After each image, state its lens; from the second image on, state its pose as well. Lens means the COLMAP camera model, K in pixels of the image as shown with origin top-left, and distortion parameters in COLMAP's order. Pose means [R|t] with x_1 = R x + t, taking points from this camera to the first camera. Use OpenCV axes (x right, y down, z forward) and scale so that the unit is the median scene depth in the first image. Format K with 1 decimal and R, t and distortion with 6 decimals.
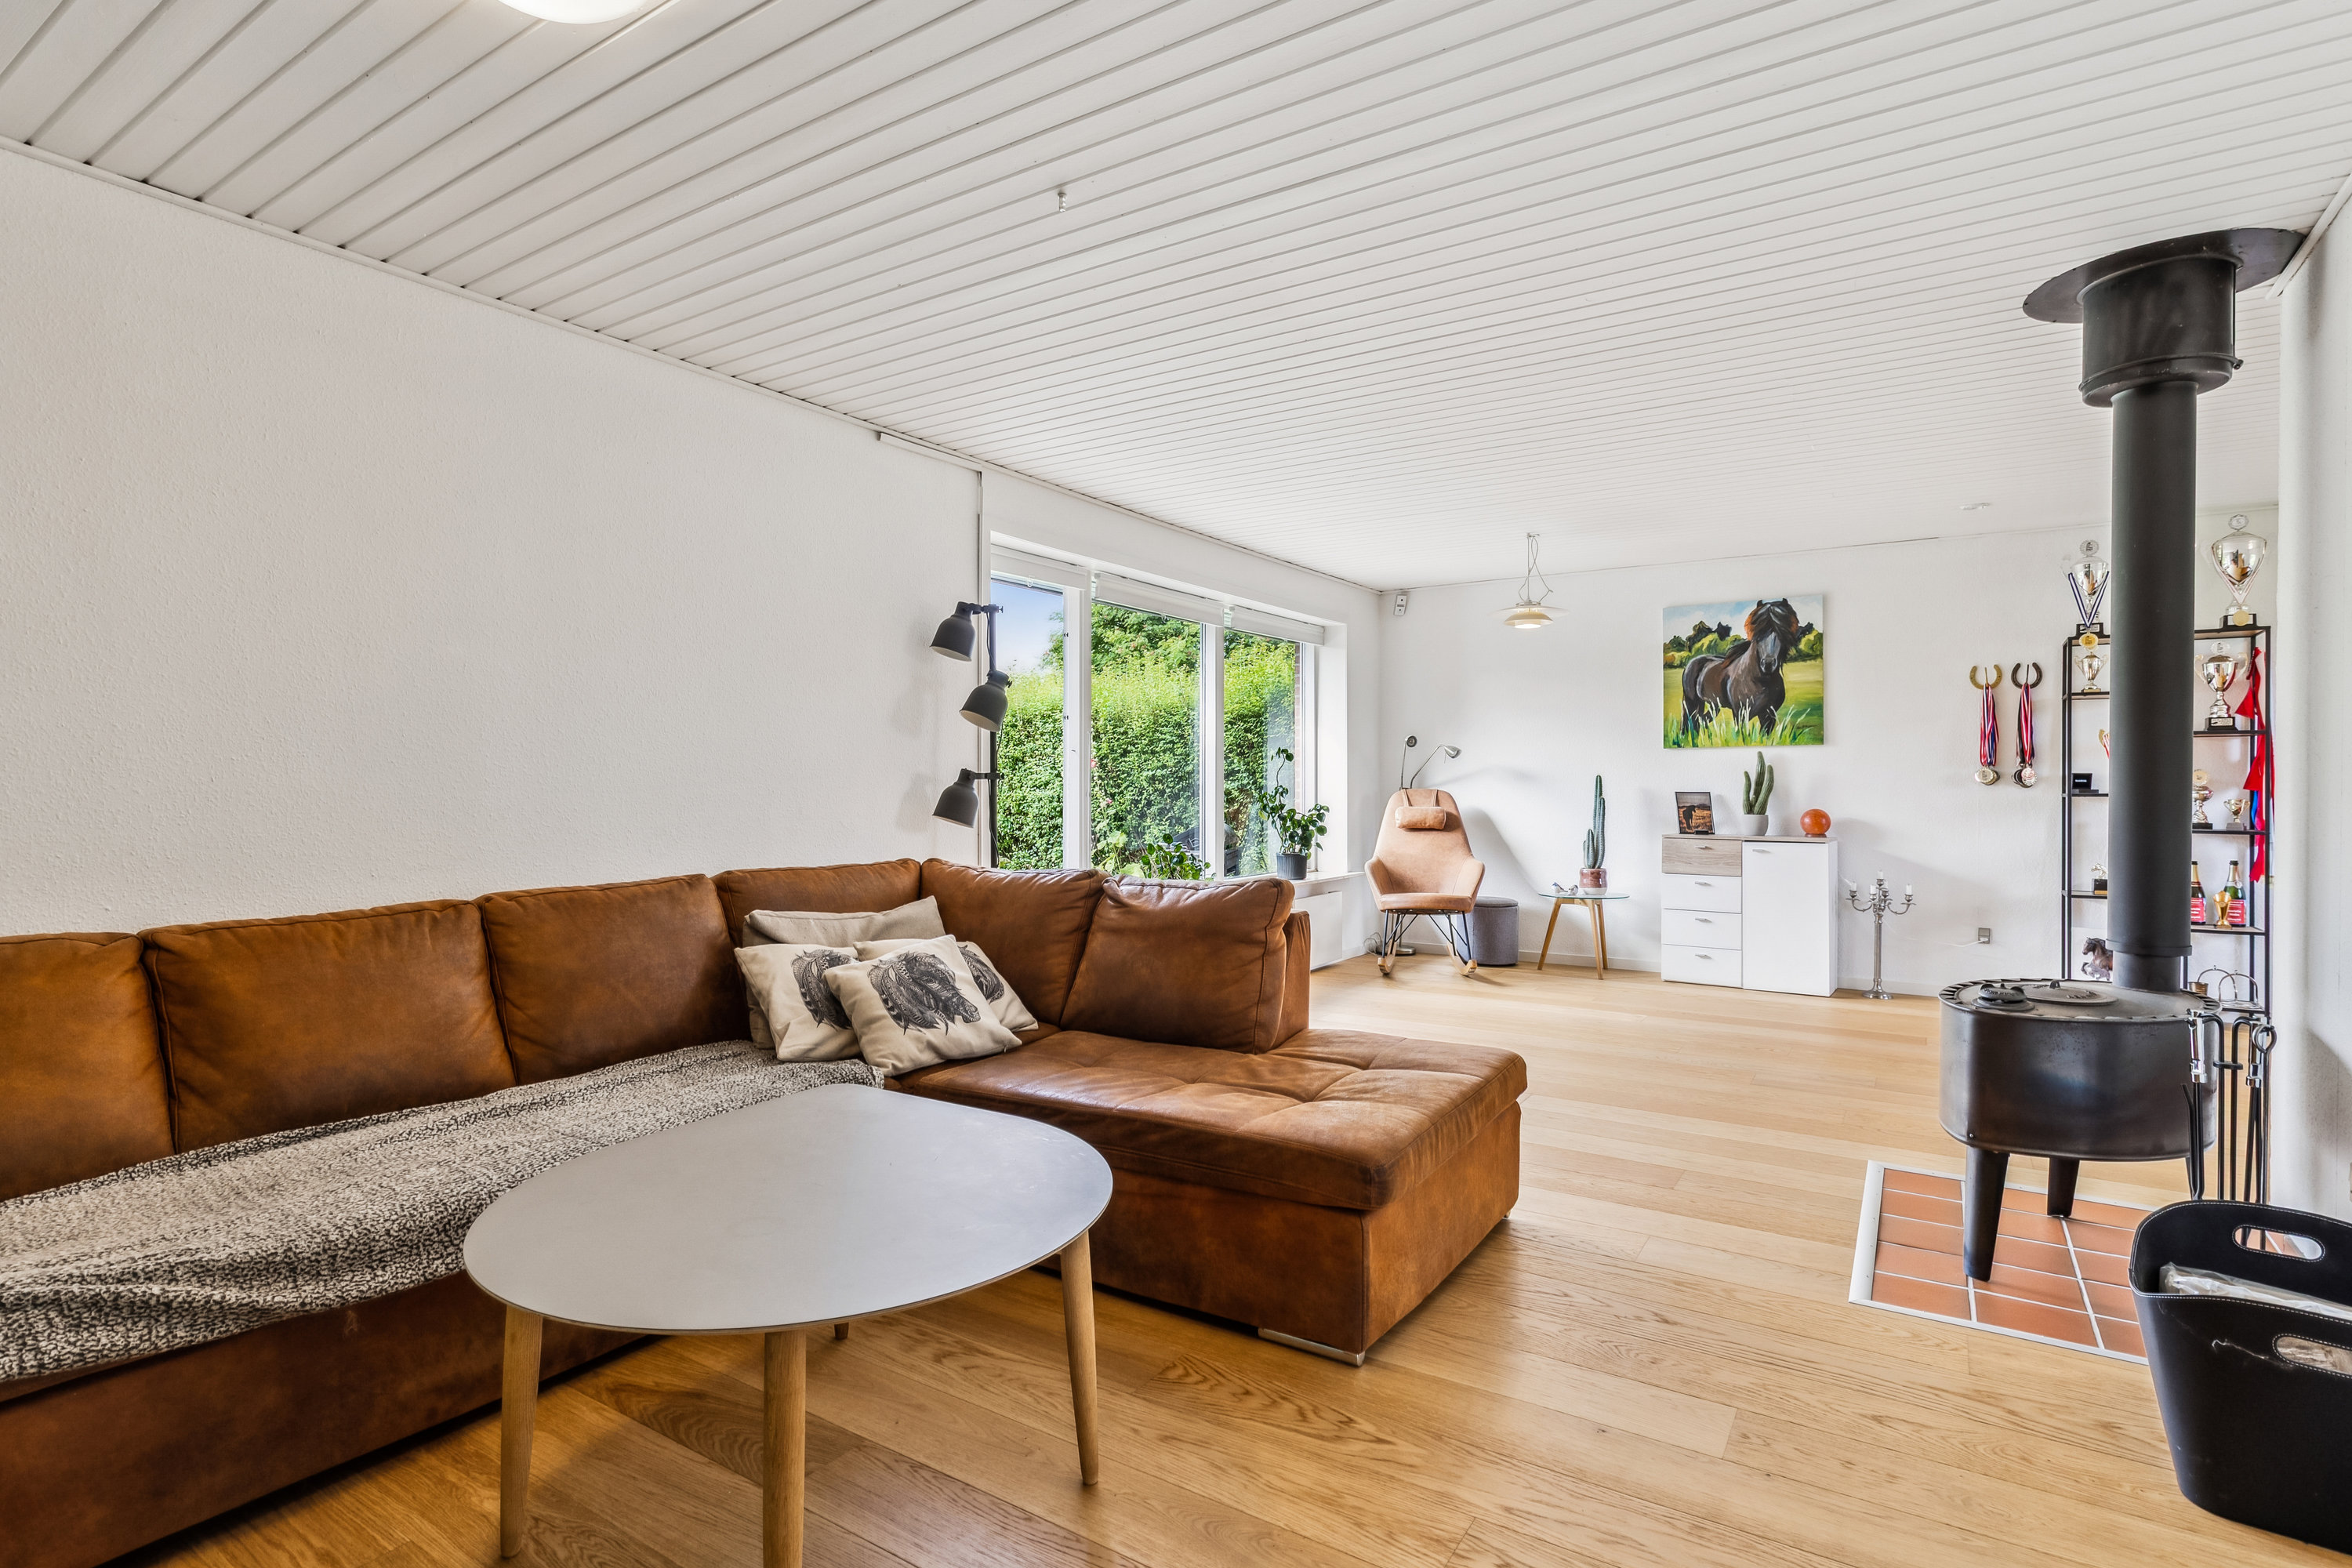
lens RADIAL K [[1154.0, 0, 1174.0], [0, 1154.0, 792.7], [0, 0, 1]] dist [-0.004657, -0.001455]
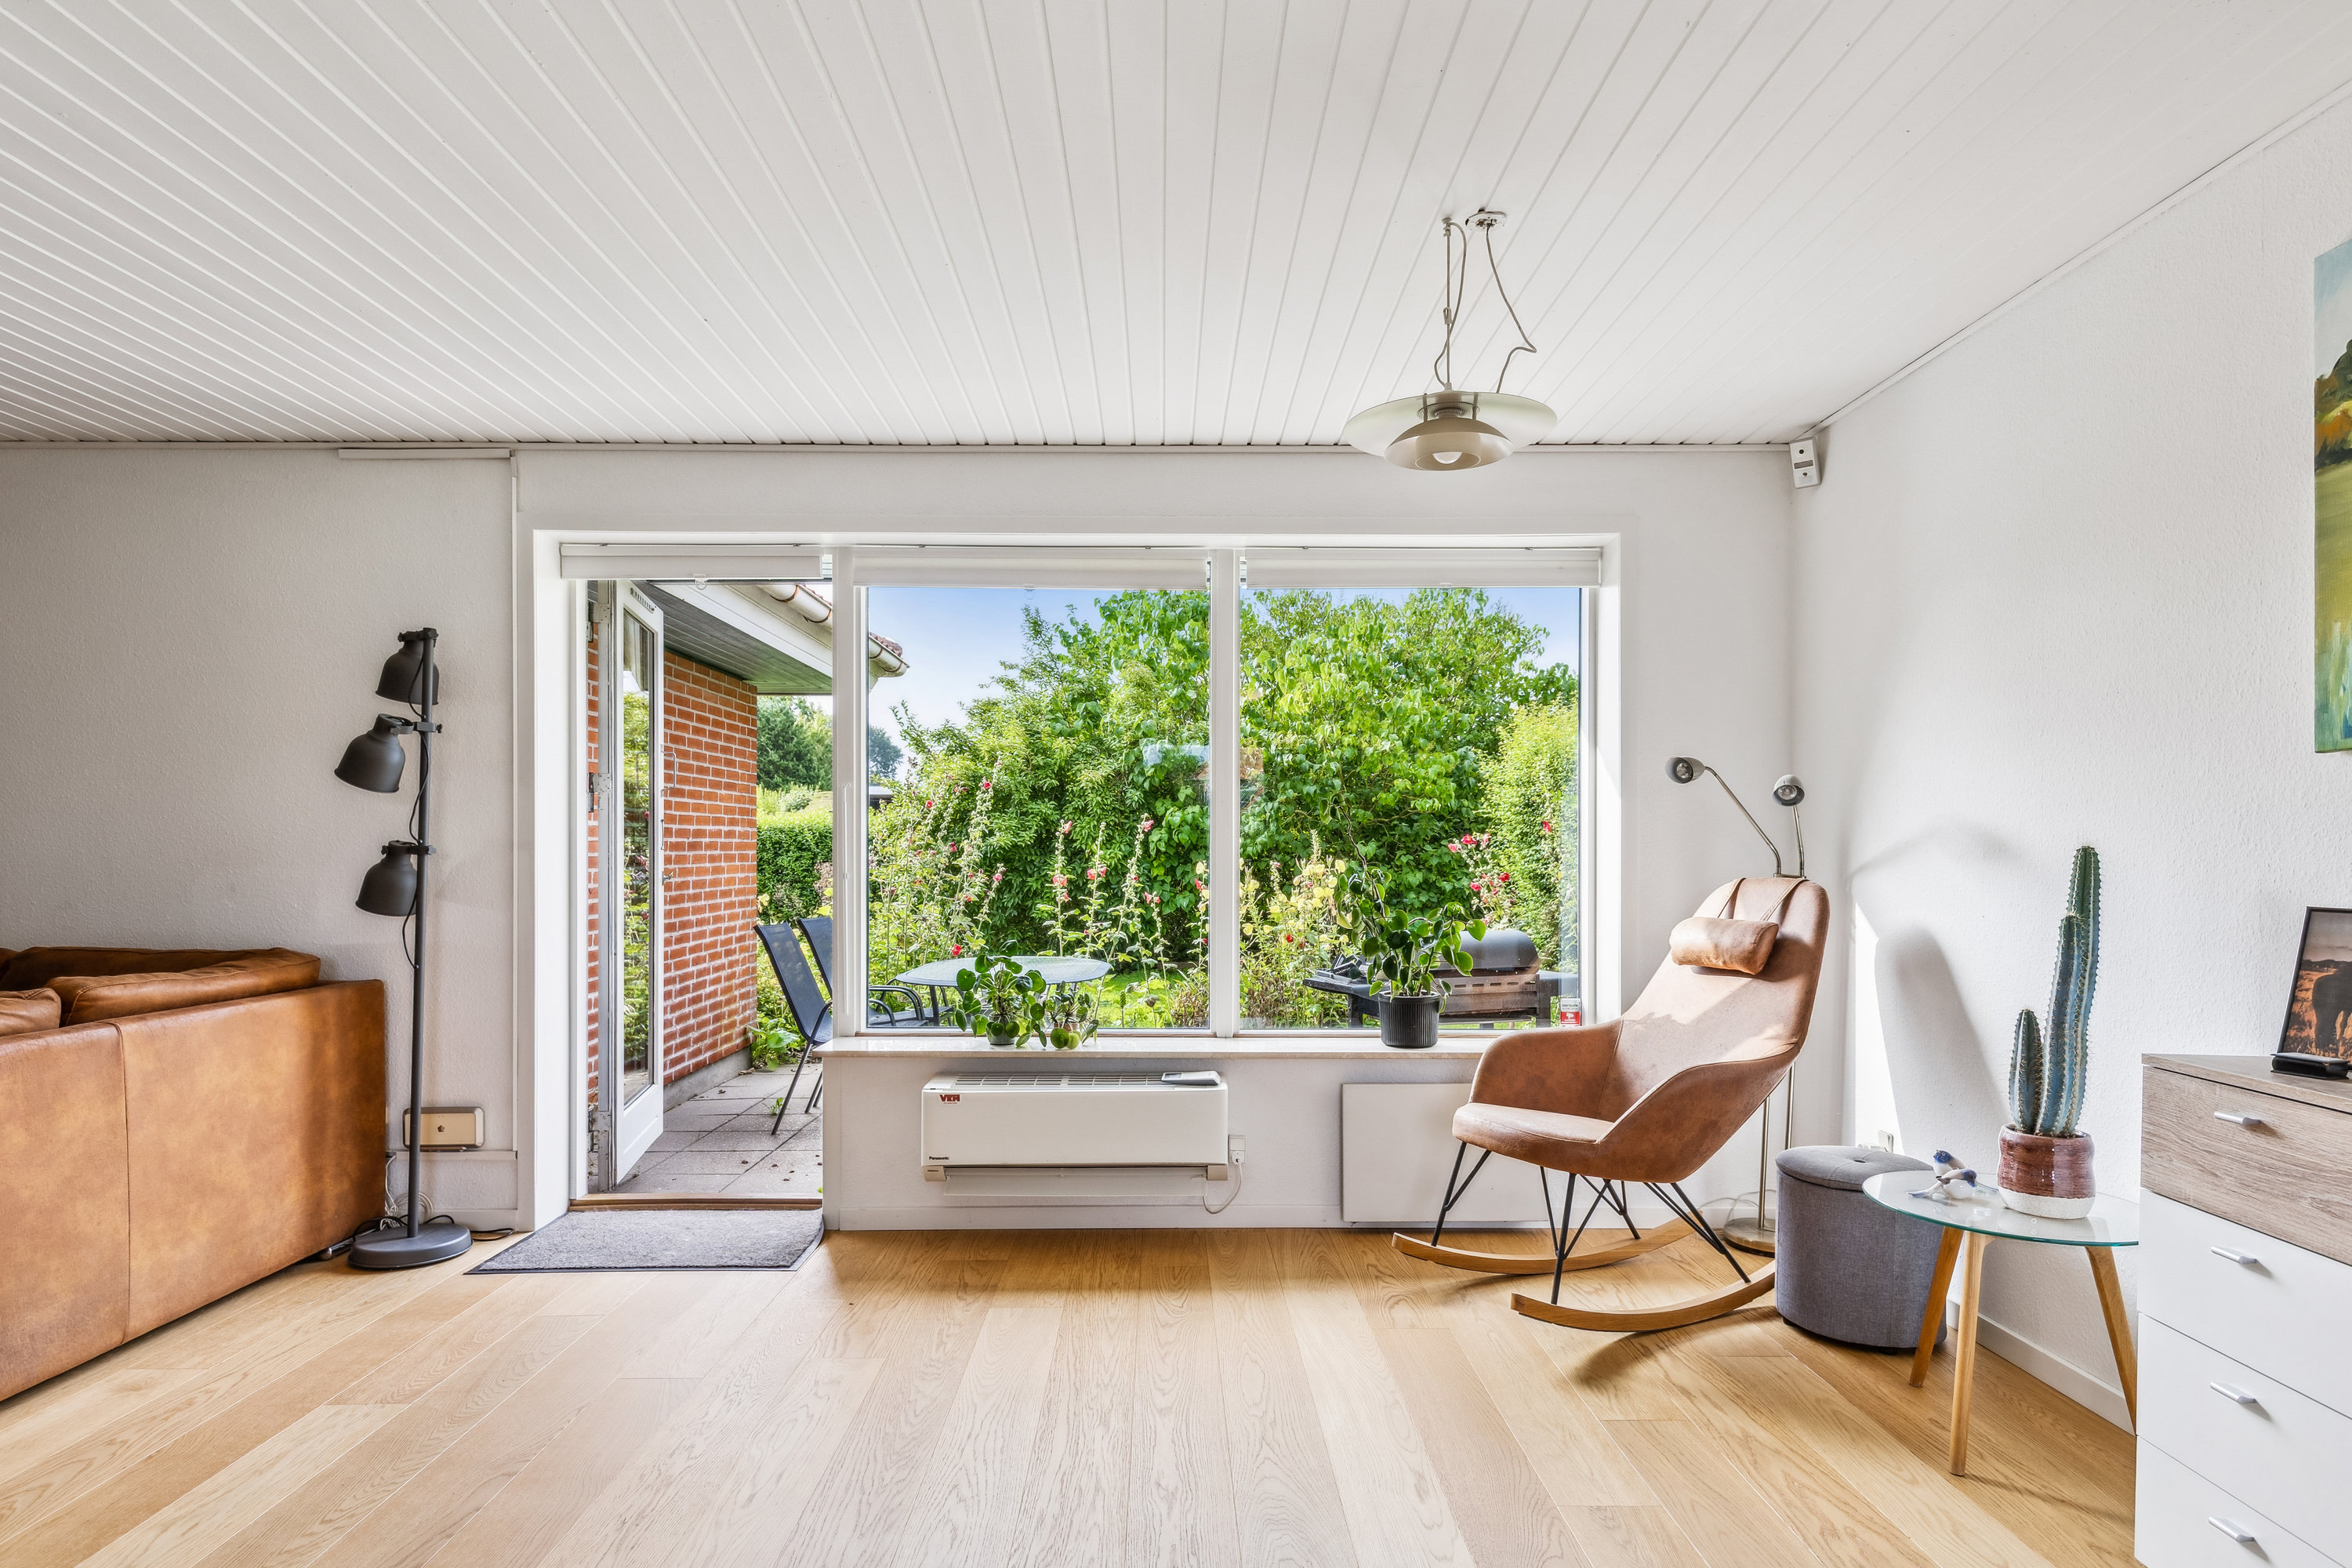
lens RADIAL K [[1260.0, 0, 1180.8], [0, 1260.0, 850.0], [0, 0, 1]] dist [-0.002791, 0.000238]
pose [[0.565164, 0.003921, -0.824970, 1.129354], [-0.012228, 0.999919, -0.003625, -0.021358], [0.824888, 0.012137, 0.565165, 1.294391]]
